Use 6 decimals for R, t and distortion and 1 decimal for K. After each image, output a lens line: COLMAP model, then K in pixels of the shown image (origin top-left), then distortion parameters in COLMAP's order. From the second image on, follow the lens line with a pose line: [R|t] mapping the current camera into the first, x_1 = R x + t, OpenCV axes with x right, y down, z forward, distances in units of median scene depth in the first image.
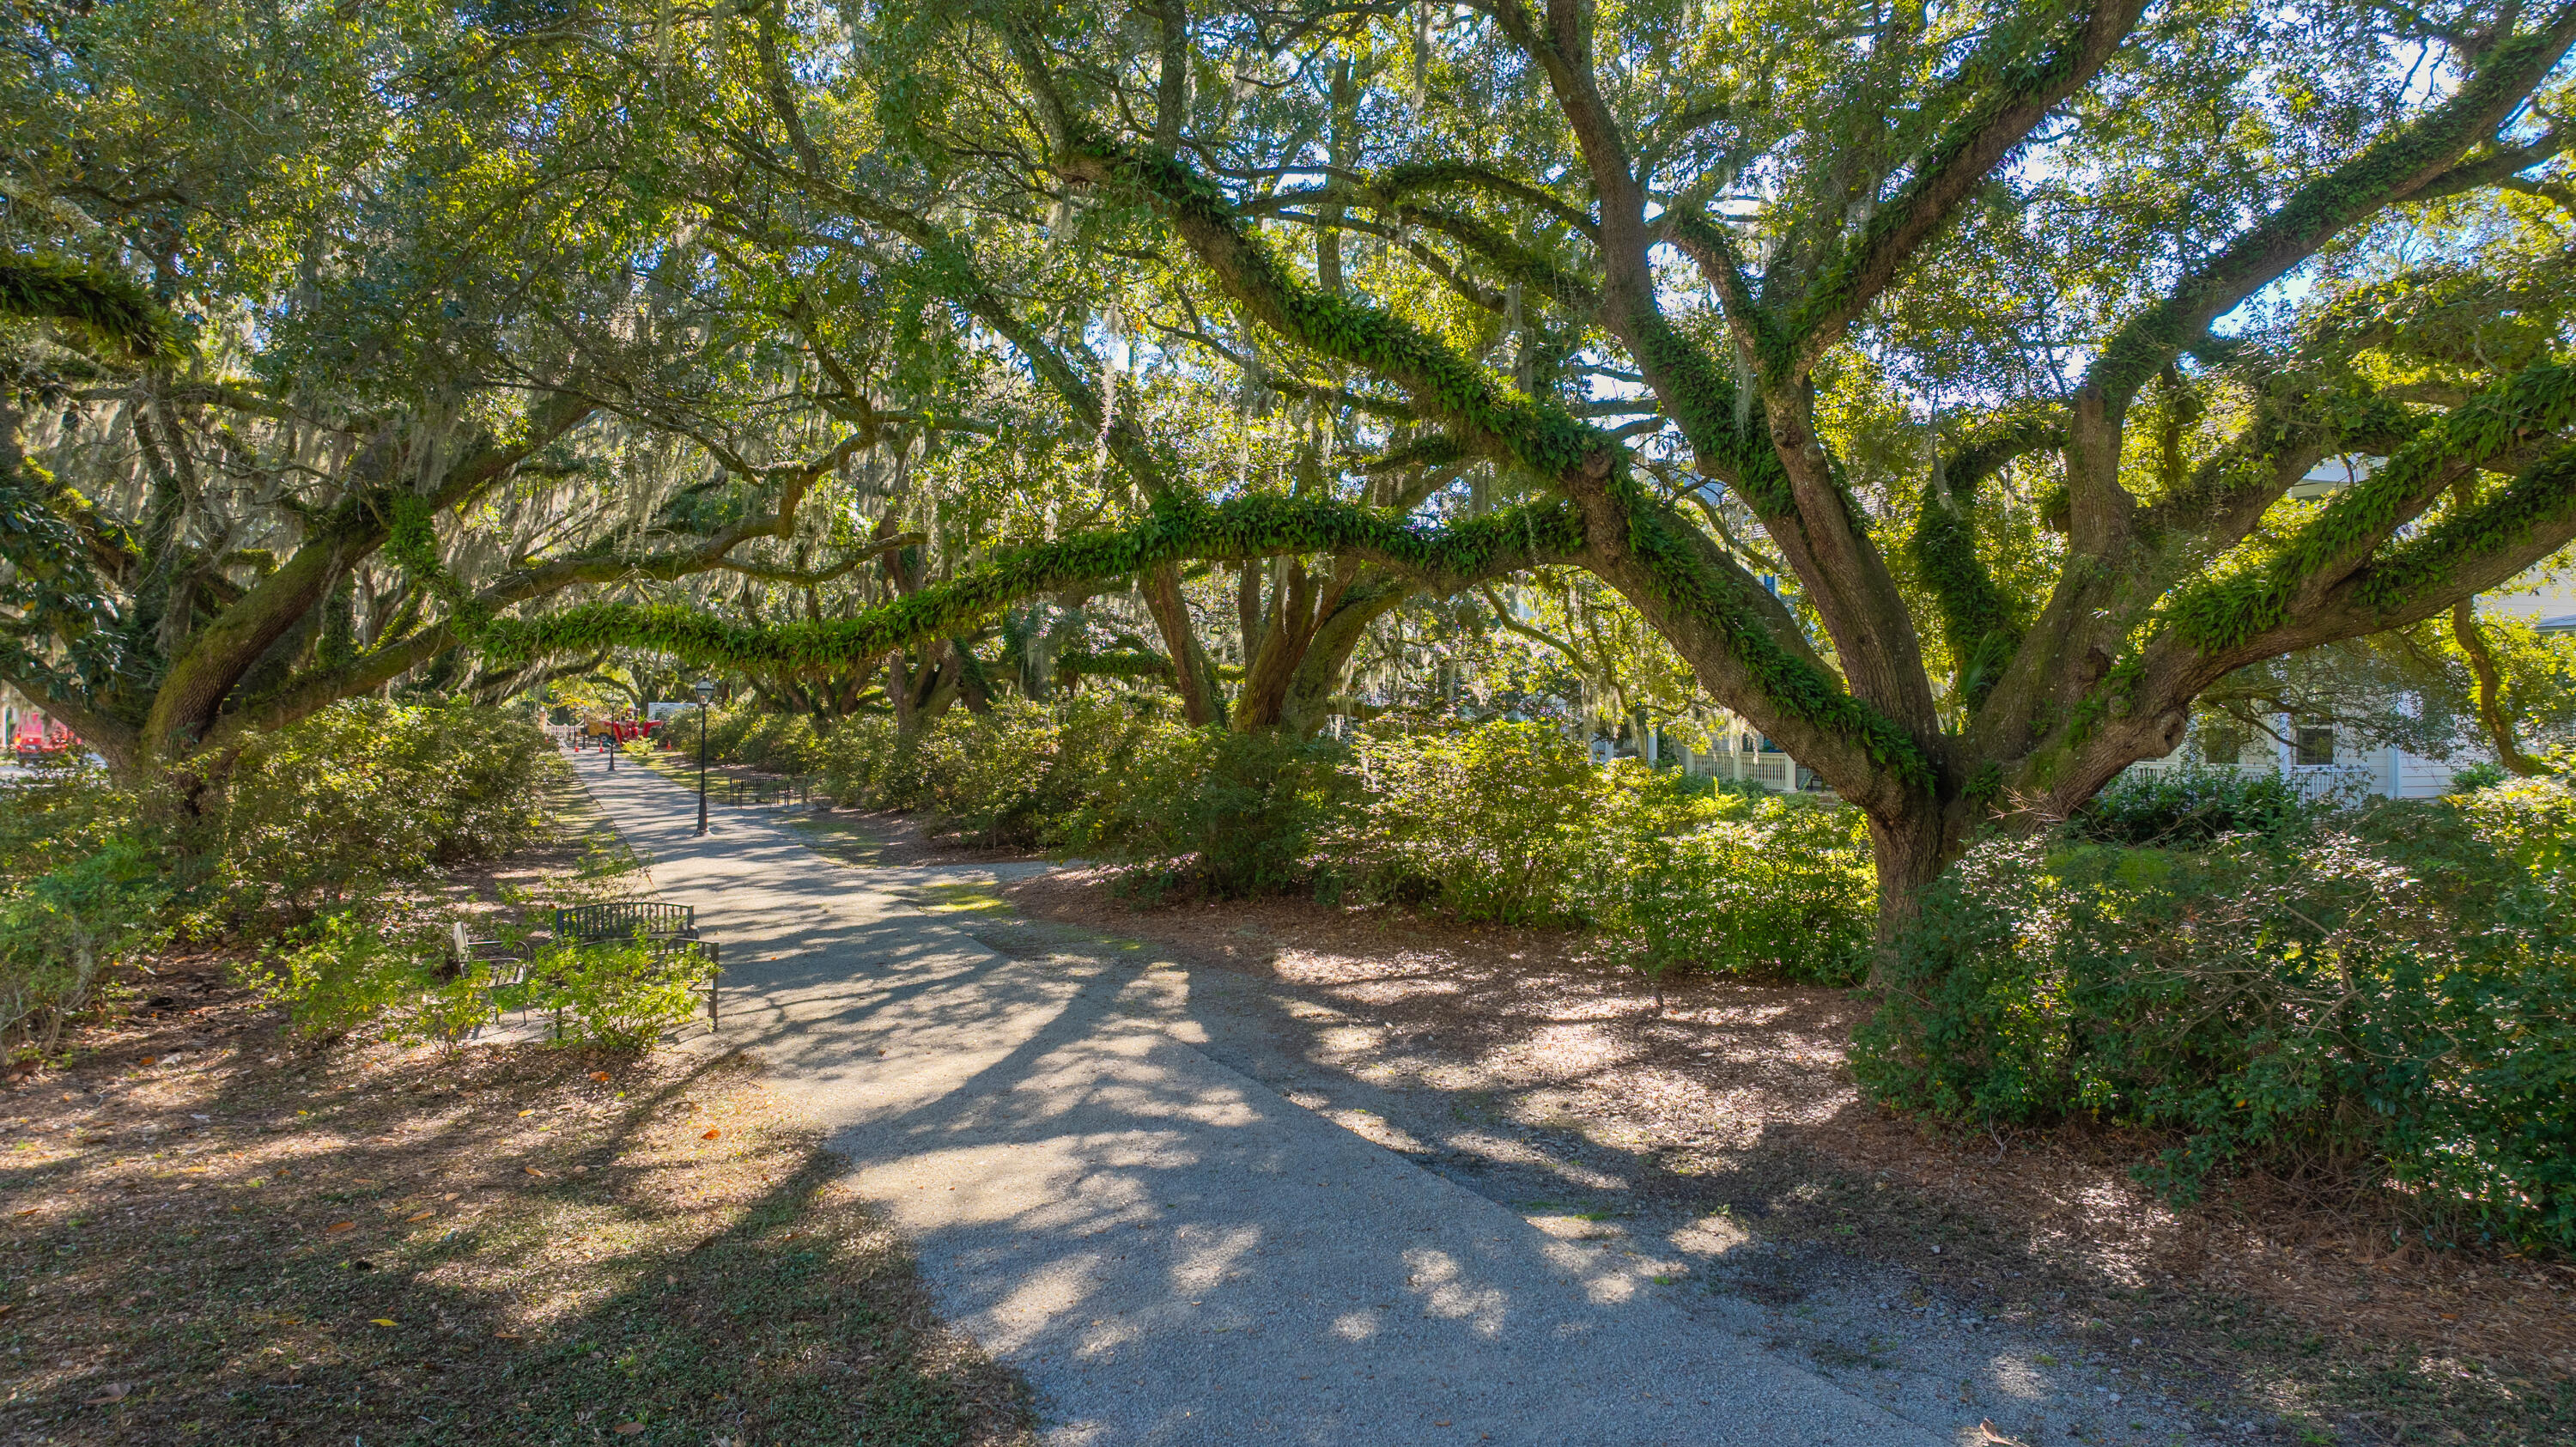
lens RADIAL K [[1805.6, 0, 1305.3], [0, 1805.6, 721.1], [0, 0, 1]] dist [-0.041710, 0.053420]
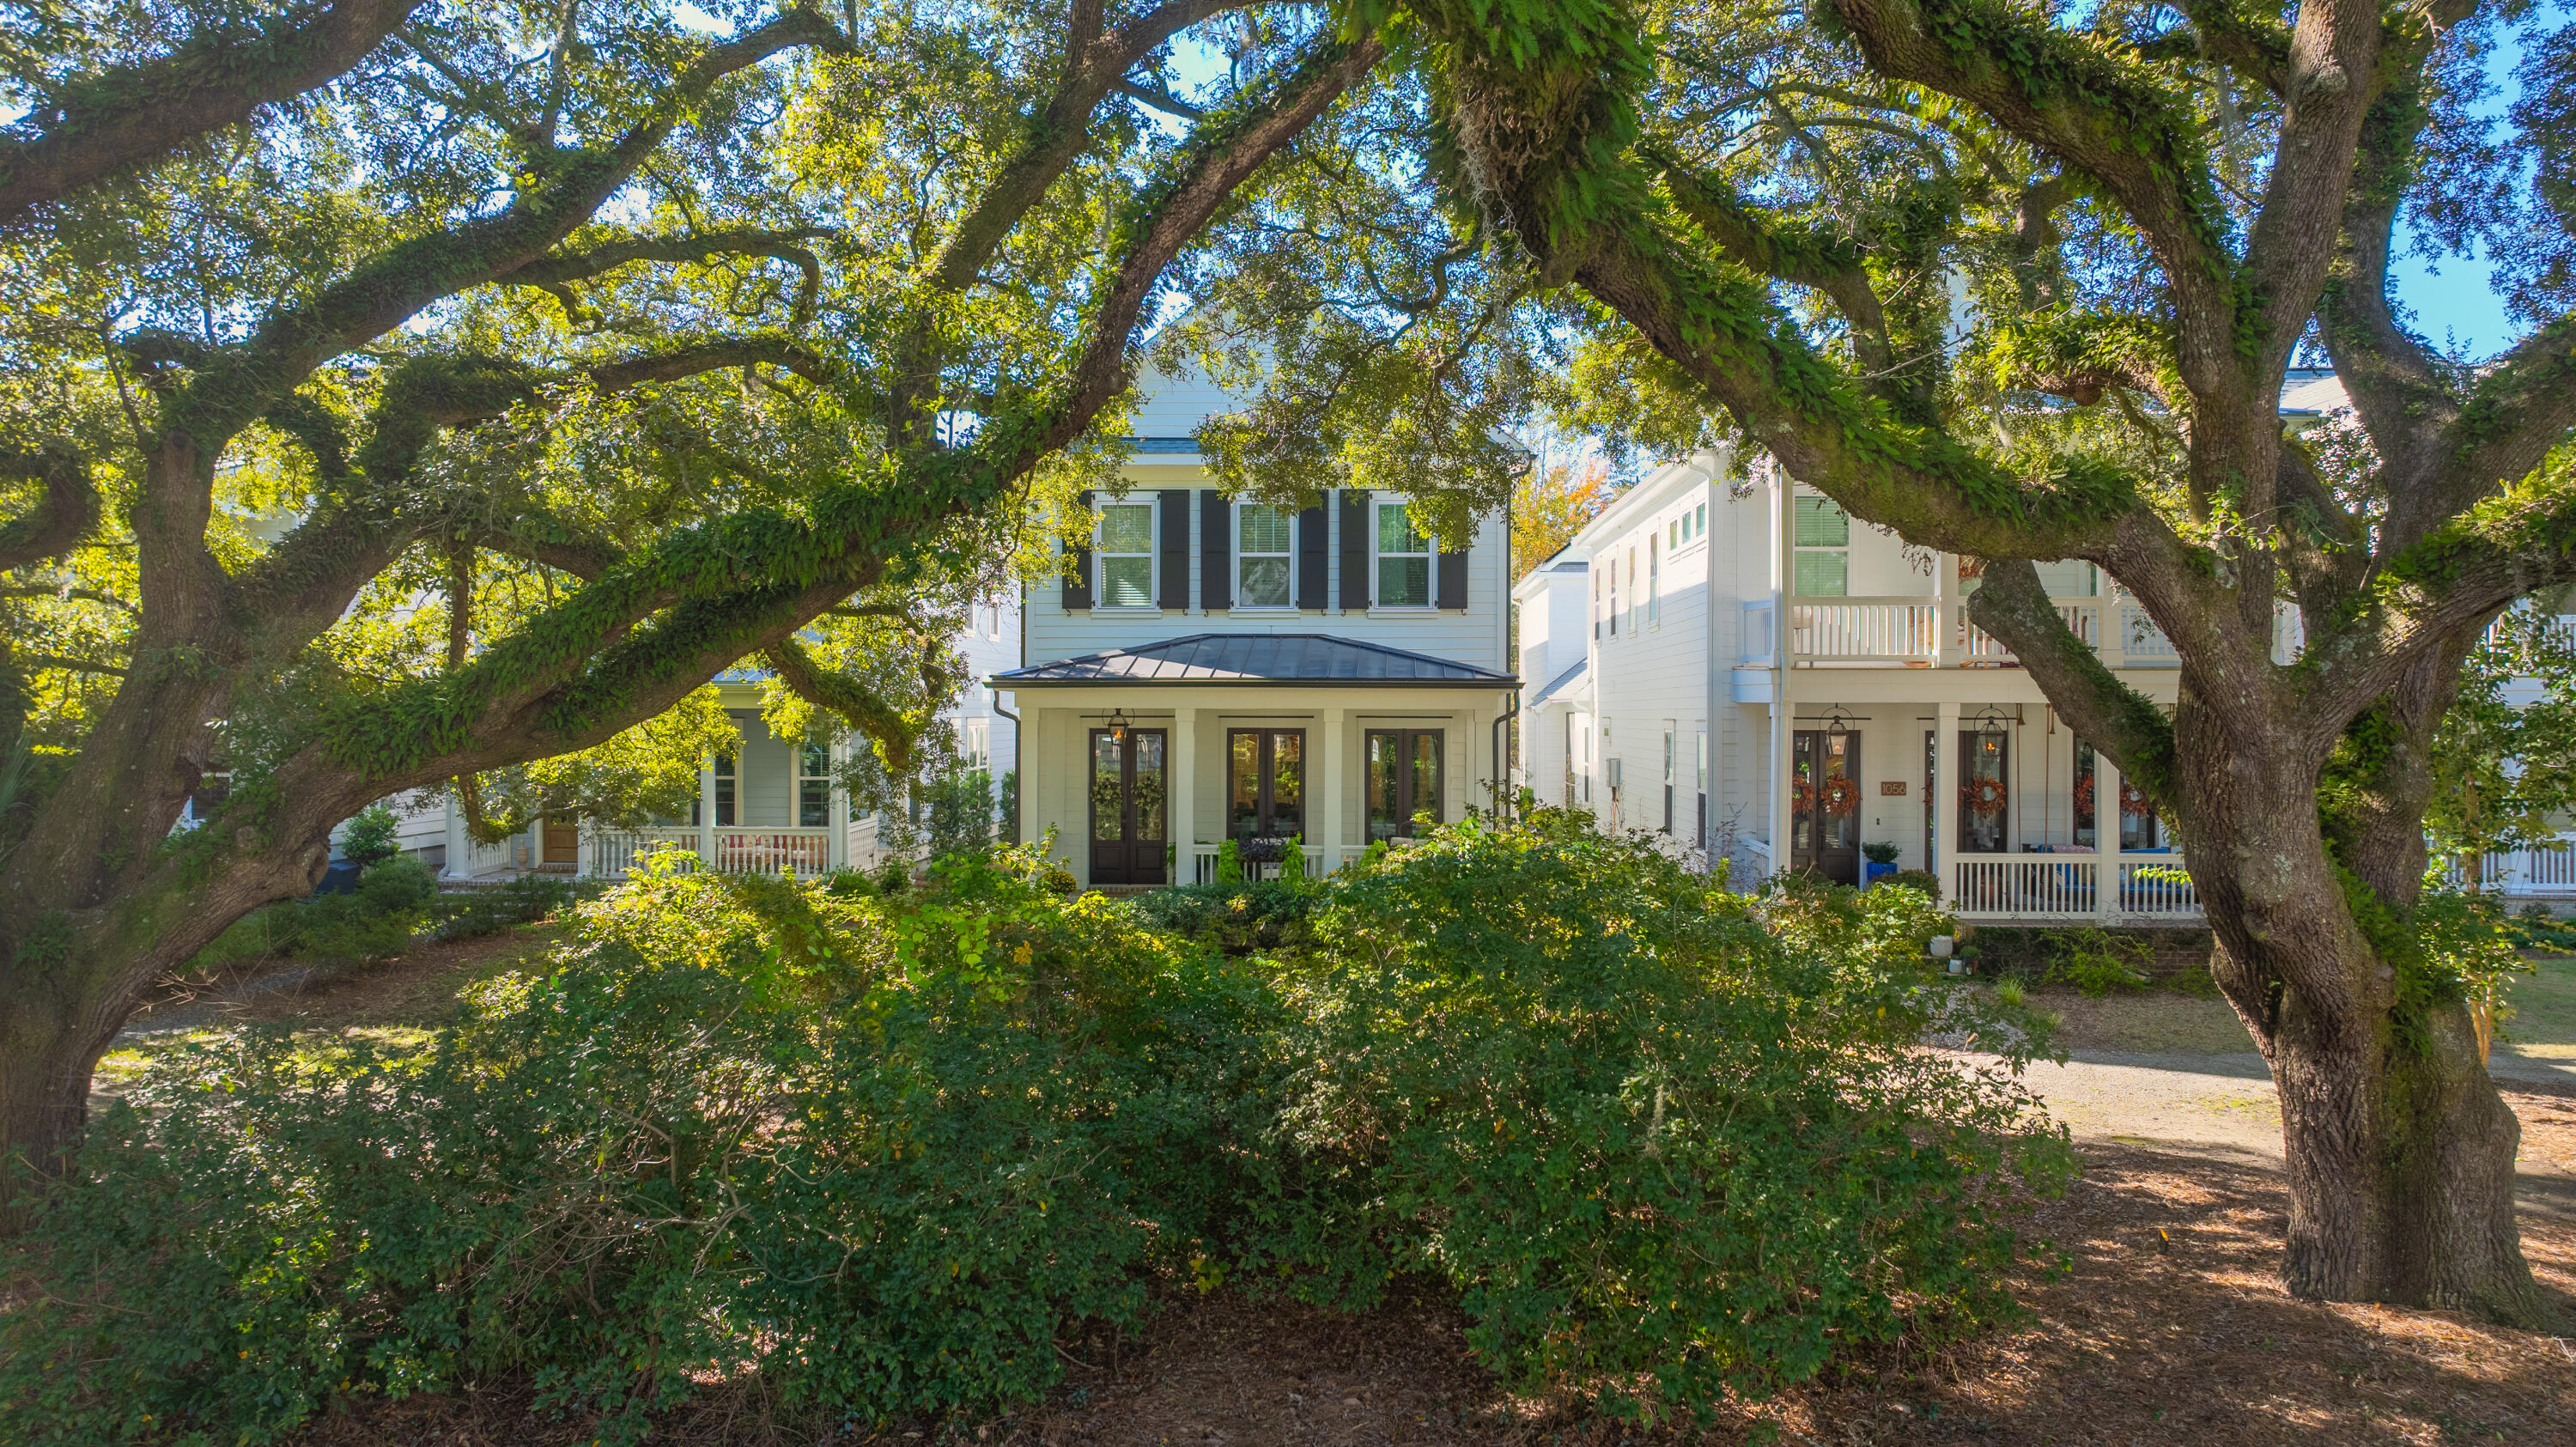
lens RADIAL K [[1805.6, 0, 1280.8], [0, 1805.6, 724.0], [0, 0, 1]] dist [-0.041710, 0.053420]
pose [[0.434575, -0.006575, 0.900611, -0.082005], [0.002970, 0.999978, 0.005867, -0.068246], [-0.900631, 0.000125, 0.434585, 0.235936]]
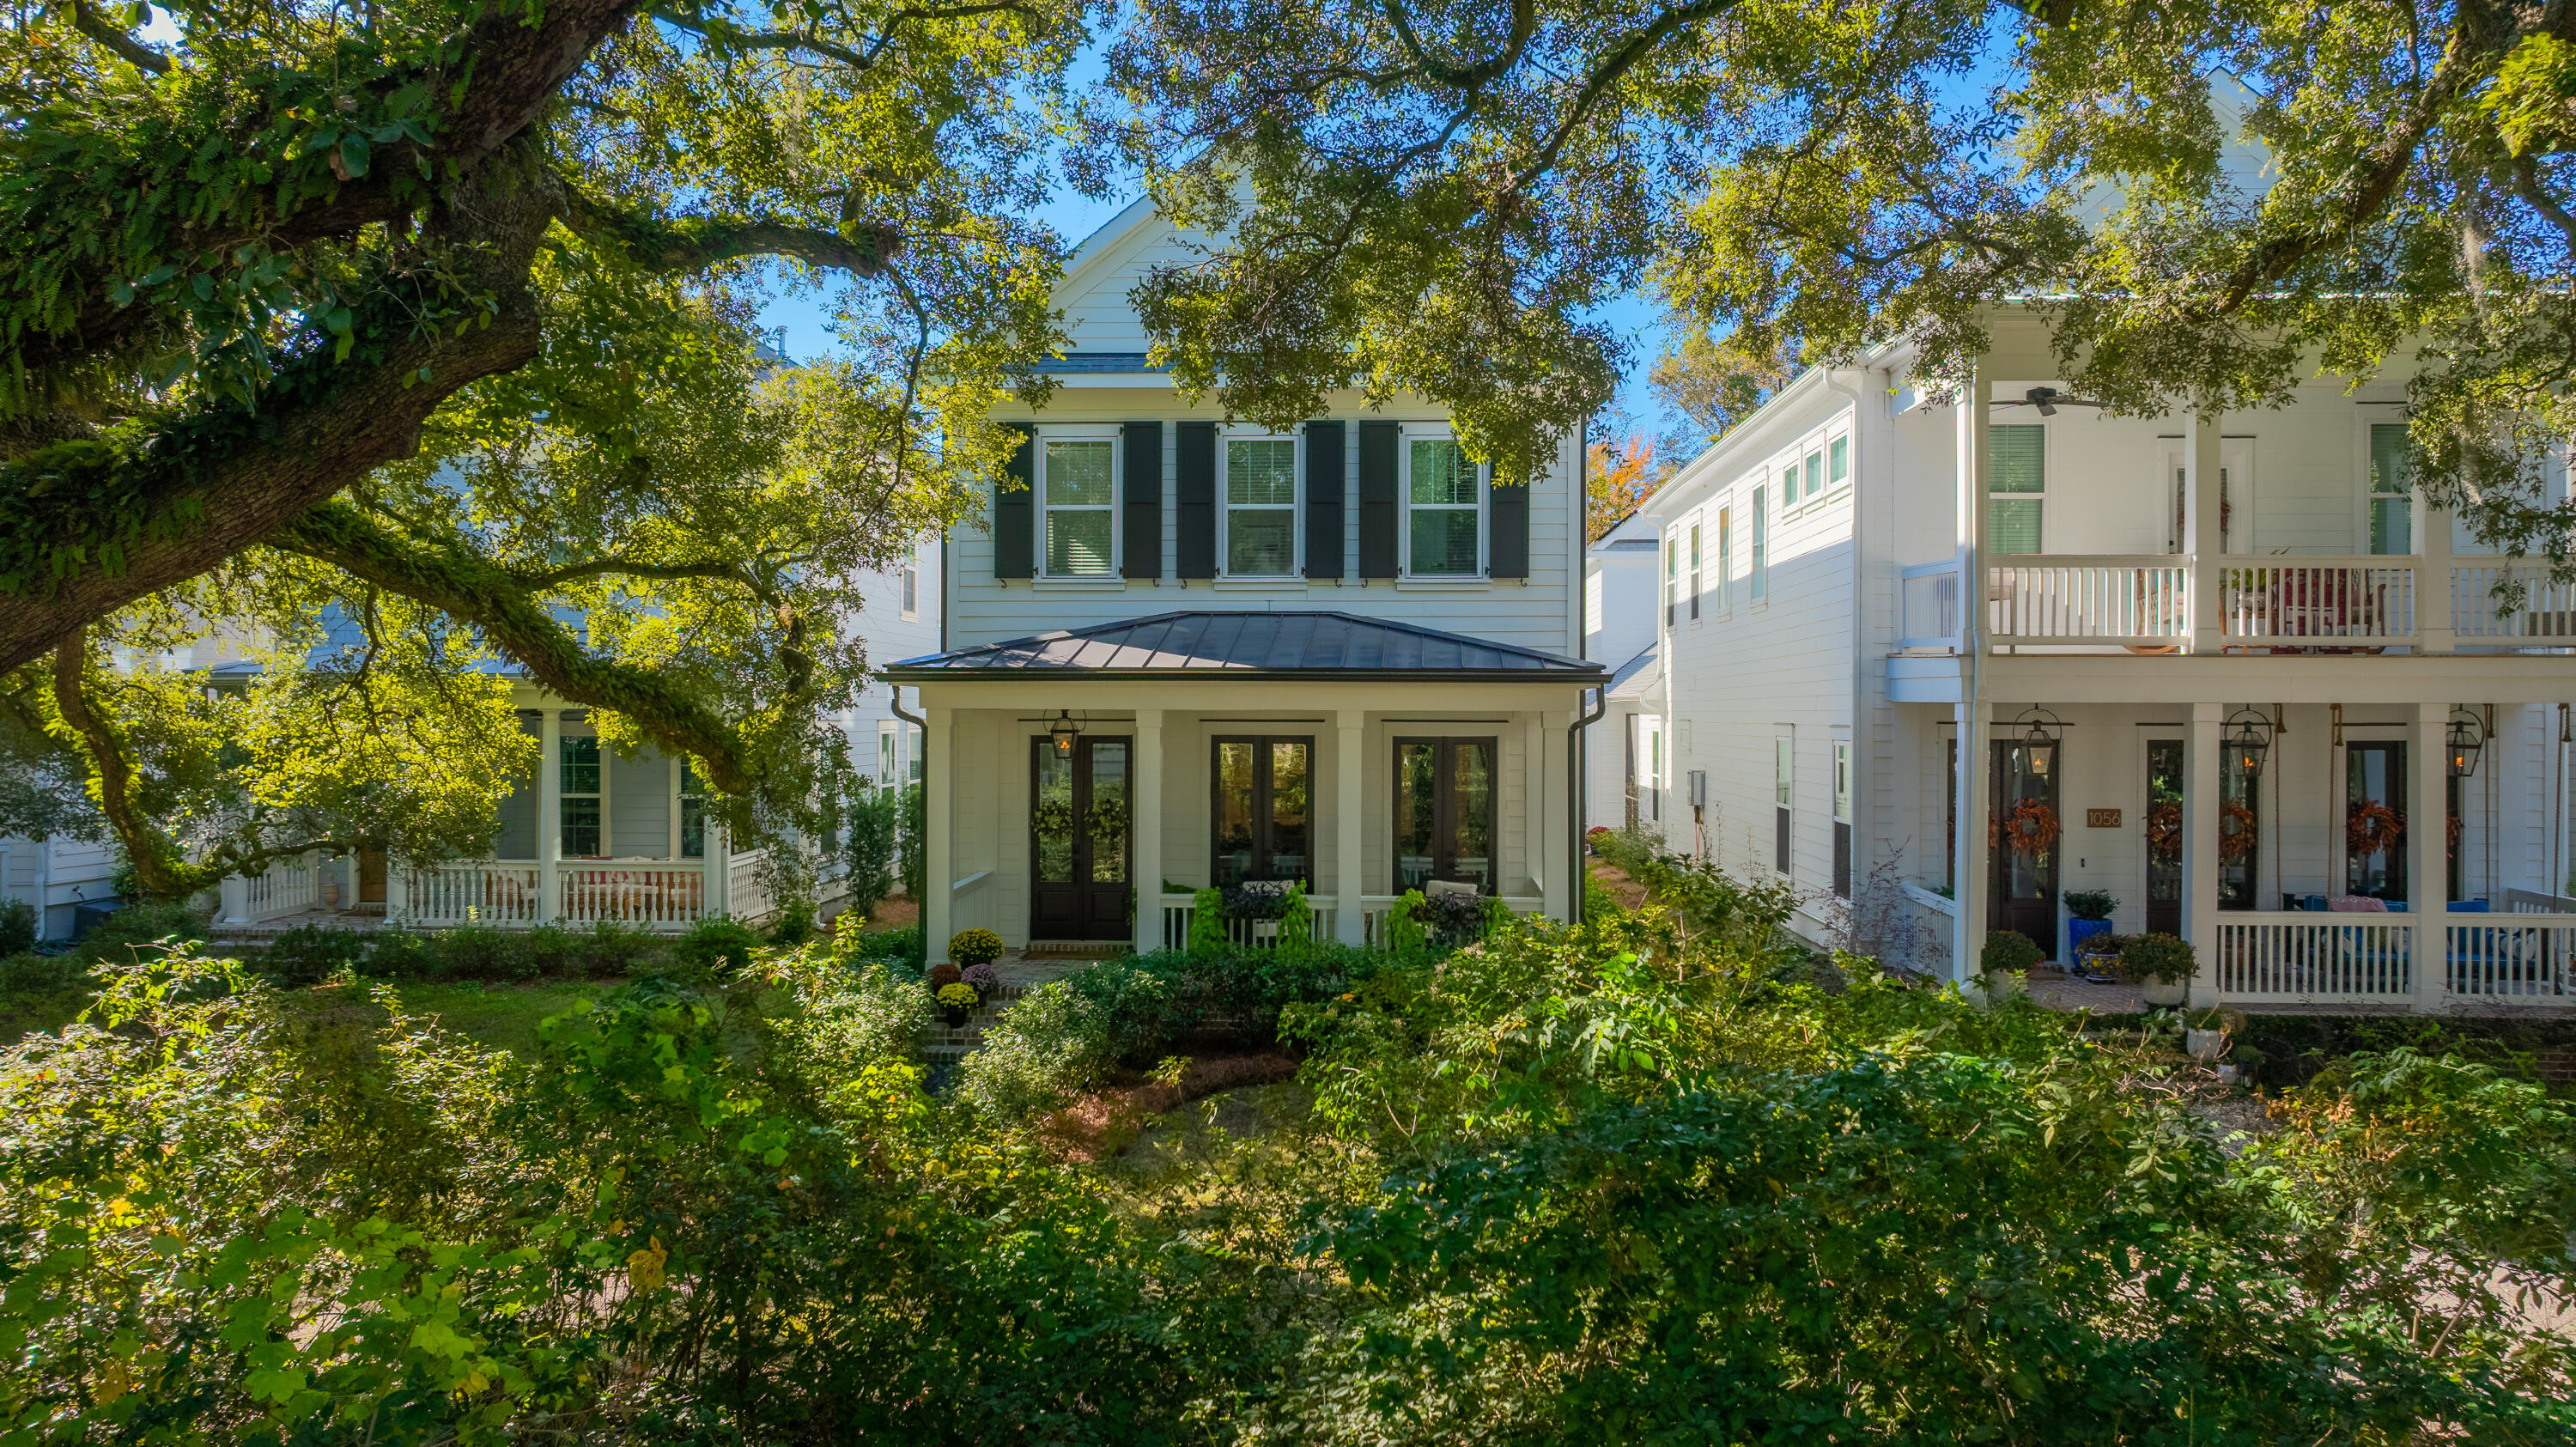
lens RADIAL K [[1805.1, 0, 1303.4], [0, 1805.1, 719.4], [0, 0, 1]] dist [-0.026234, 0.020938]
pose [[0.435692, -0.004249, 0.900086, 0.368981], [0.001969, 0.999991, 0.003767, -0.071142], [-0.900094, 0.000131, 0.435696, 0.431159]]
